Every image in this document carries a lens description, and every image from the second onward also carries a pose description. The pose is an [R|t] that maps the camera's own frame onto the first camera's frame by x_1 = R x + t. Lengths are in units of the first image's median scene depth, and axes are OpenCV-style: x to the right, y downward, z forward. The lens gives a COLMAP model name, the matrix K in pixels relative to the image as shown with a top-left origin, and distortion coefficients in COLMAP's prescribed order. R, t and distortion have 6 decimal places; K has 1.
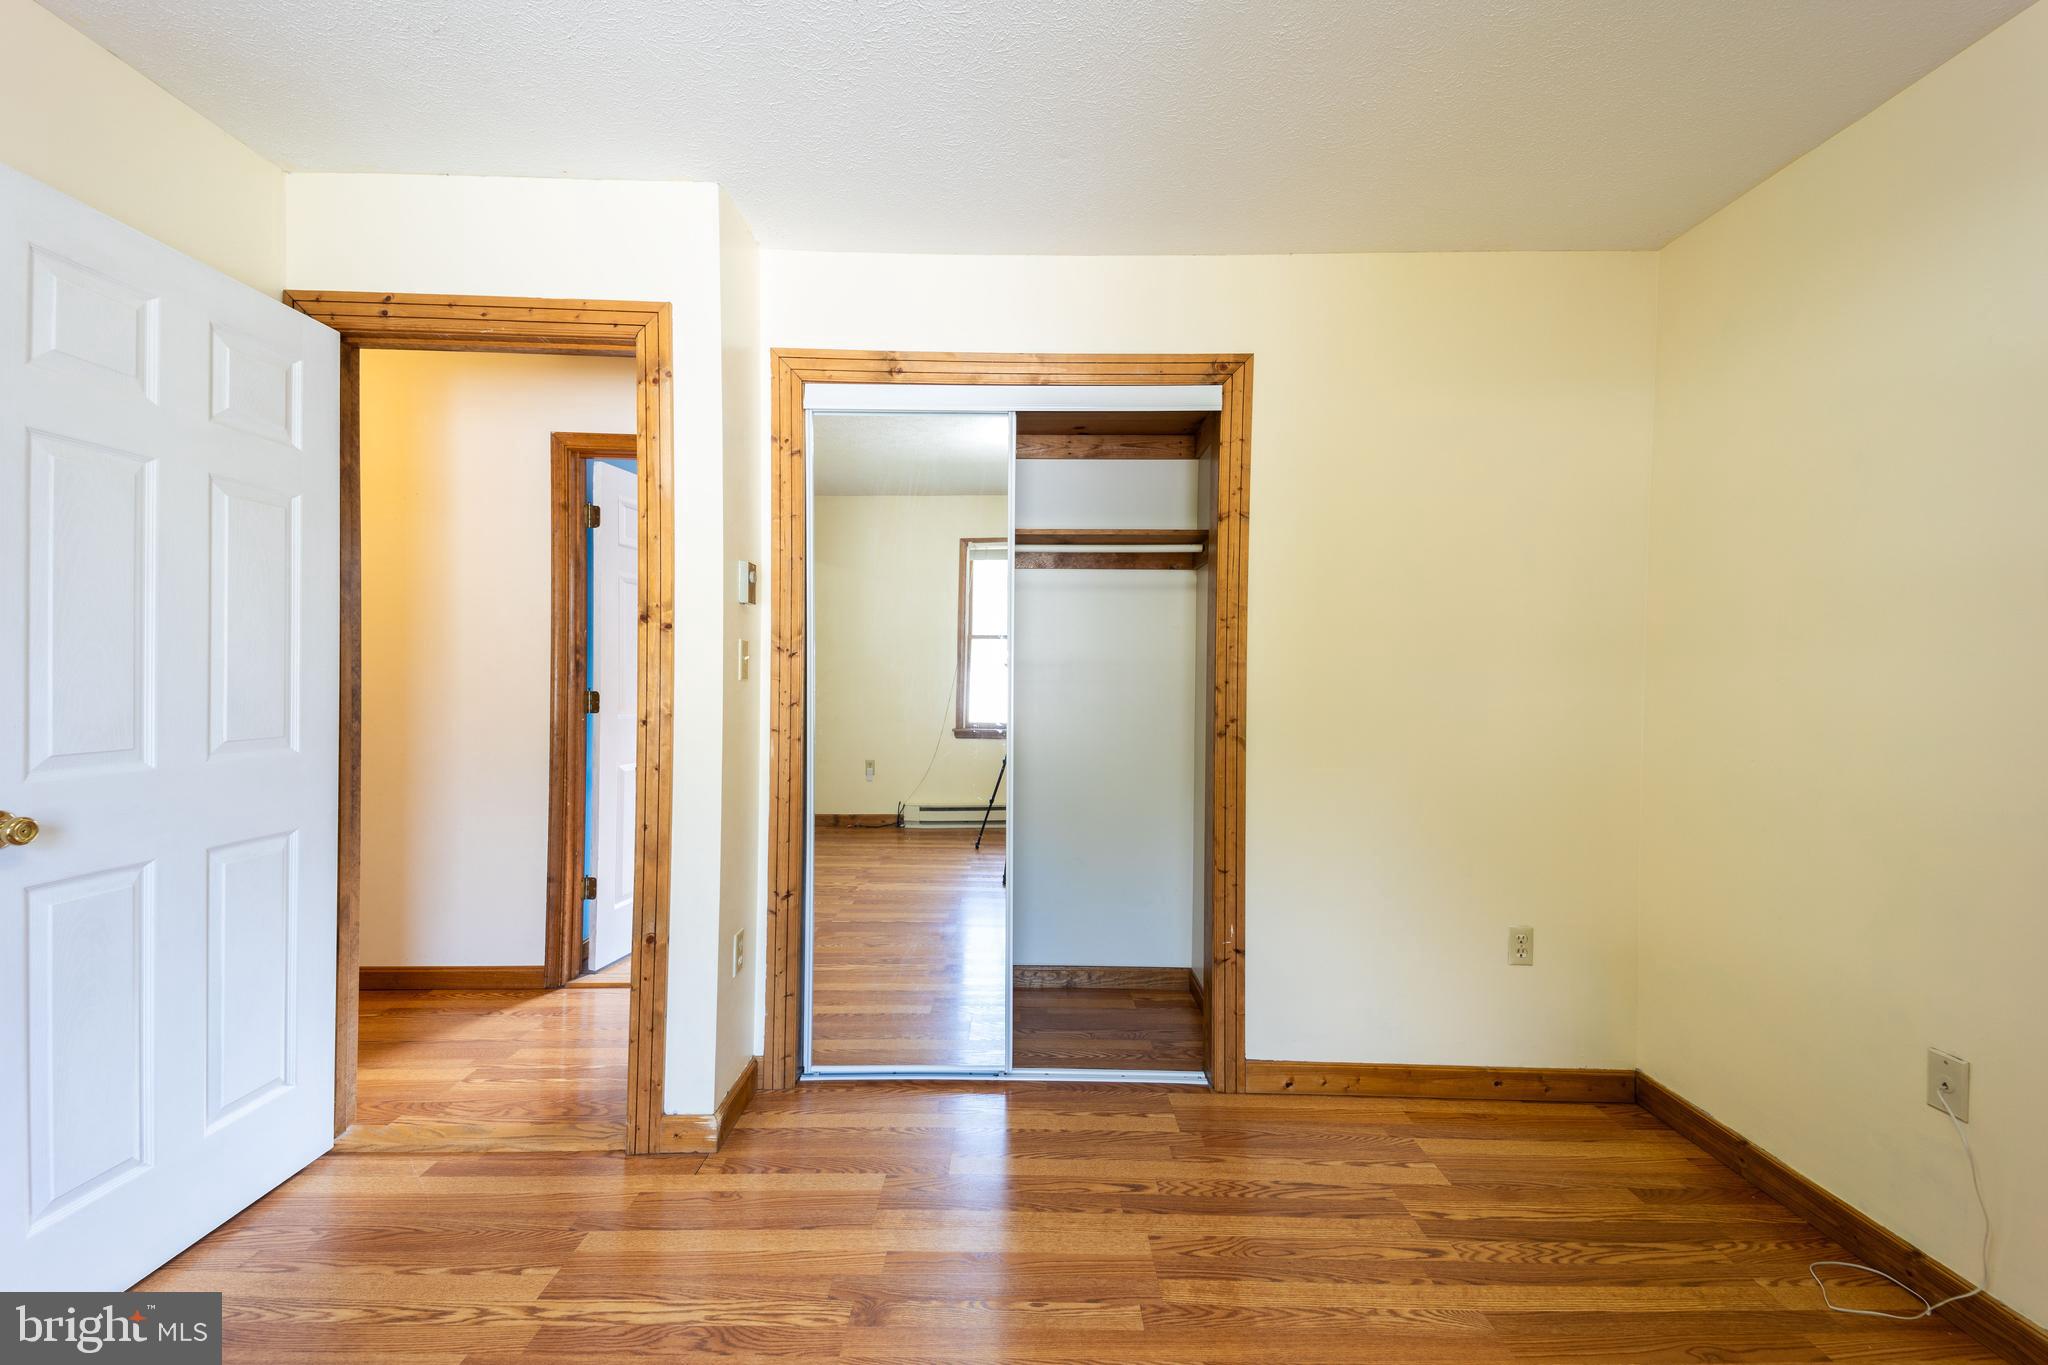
lens RADIAL K [[789.4, 0, 1019.3], [0, 789.4, 682.2], [0, 0, 1]] dist [0.051302, -0.020453]
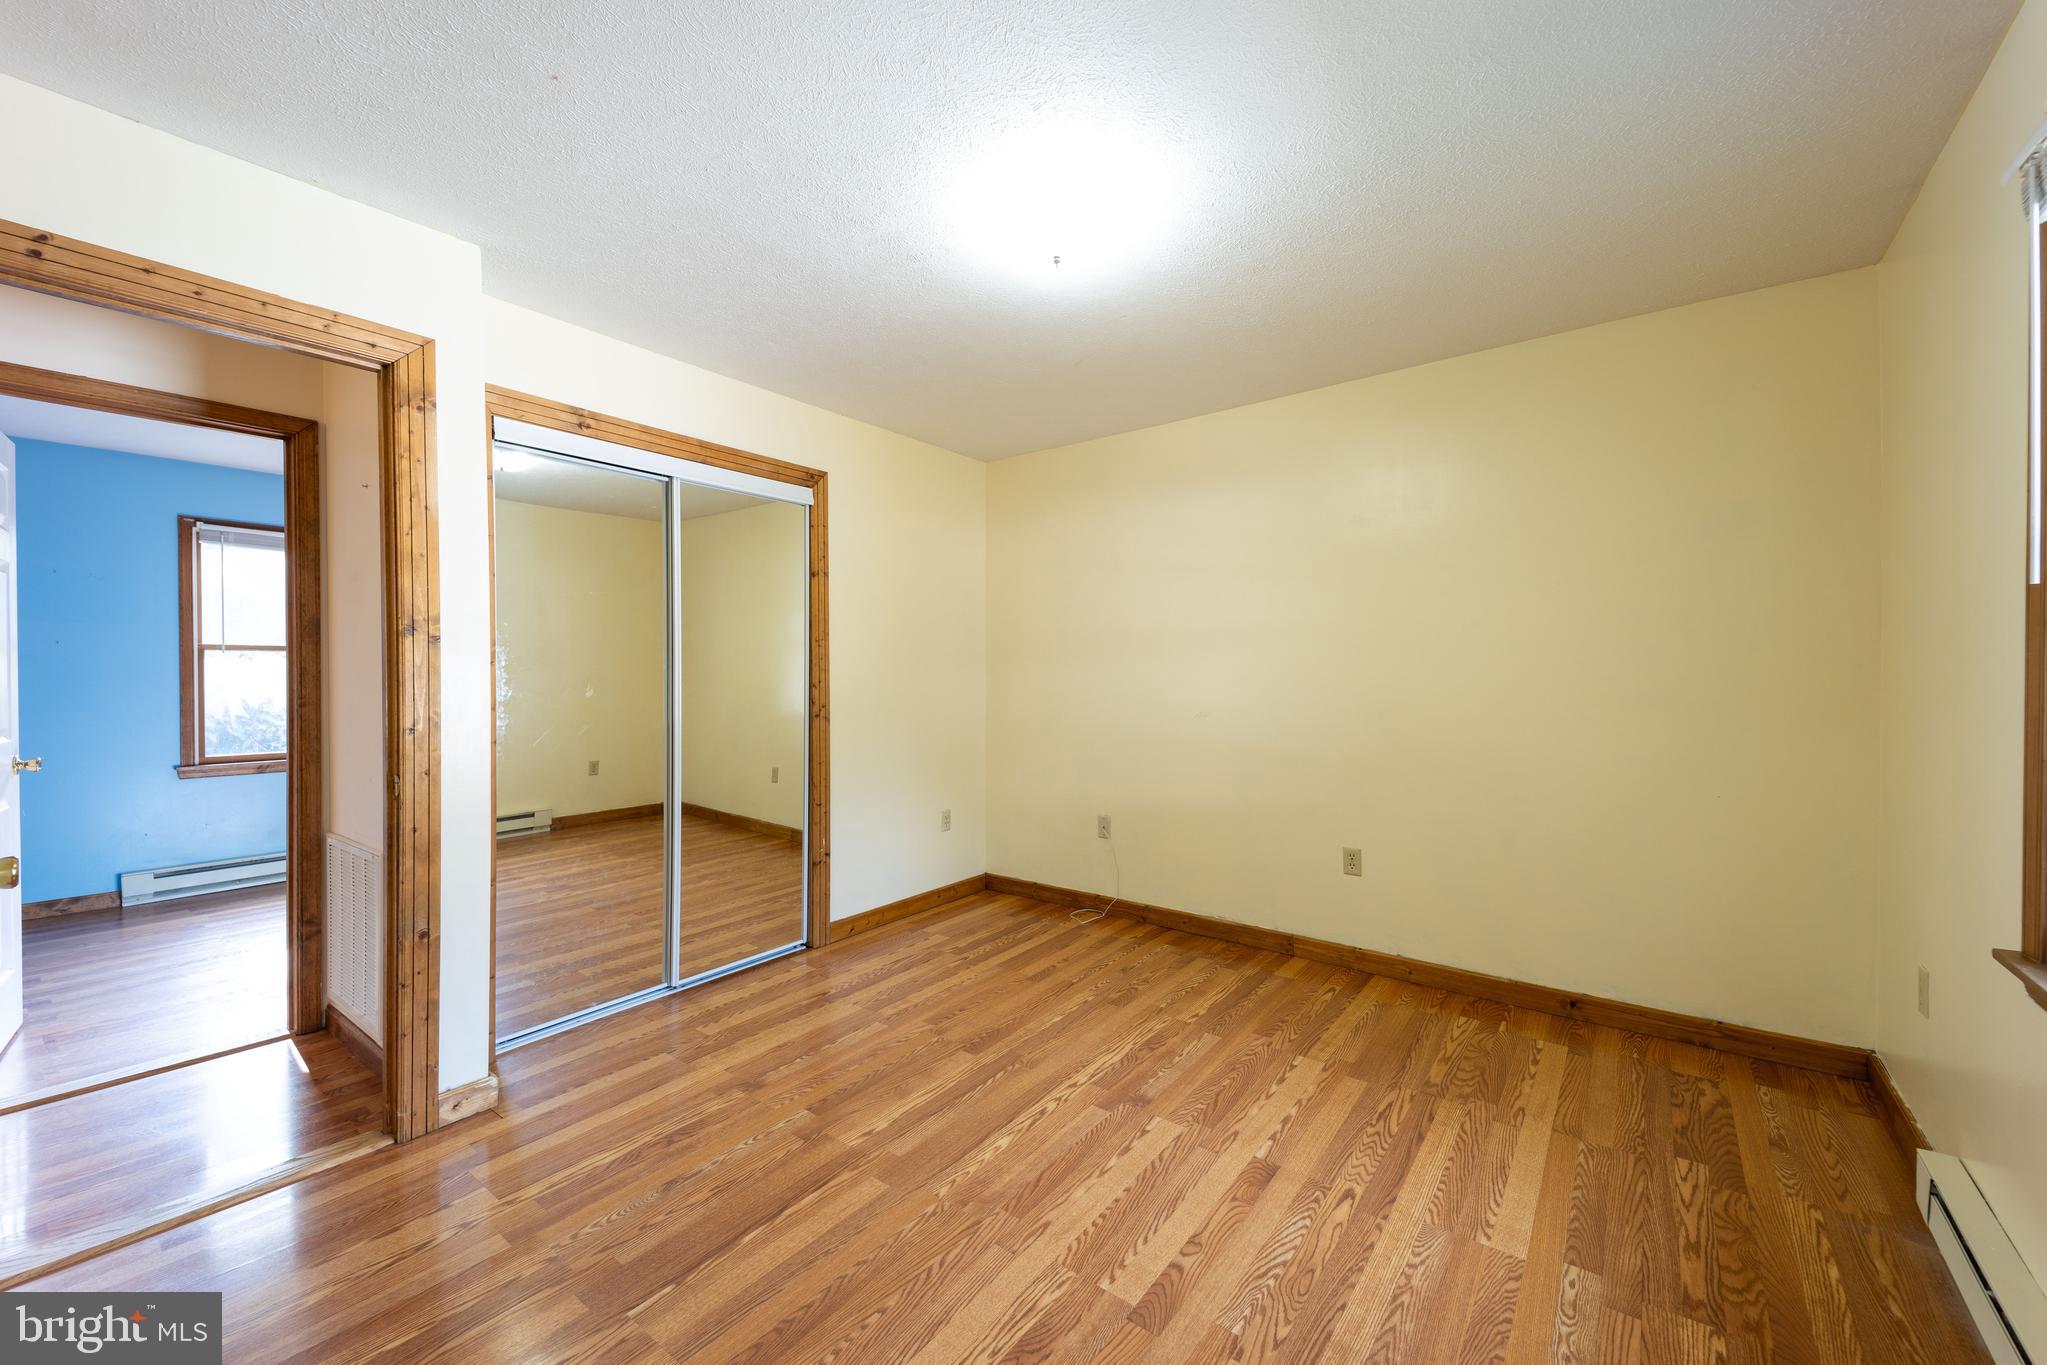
lens RADIAL K [[789.0, 0, 1026.4], [0, 789.0, 667.1], [0, 0, 1]] dist [0.051302, -0.020453]
pose [[0.602241, -0.004583, 0.798301, -0.806351], [0.010021, 0.999948, -0.001819, -0.023548], [-0.798251, 0.009095, 0.602256, -0.277000]]
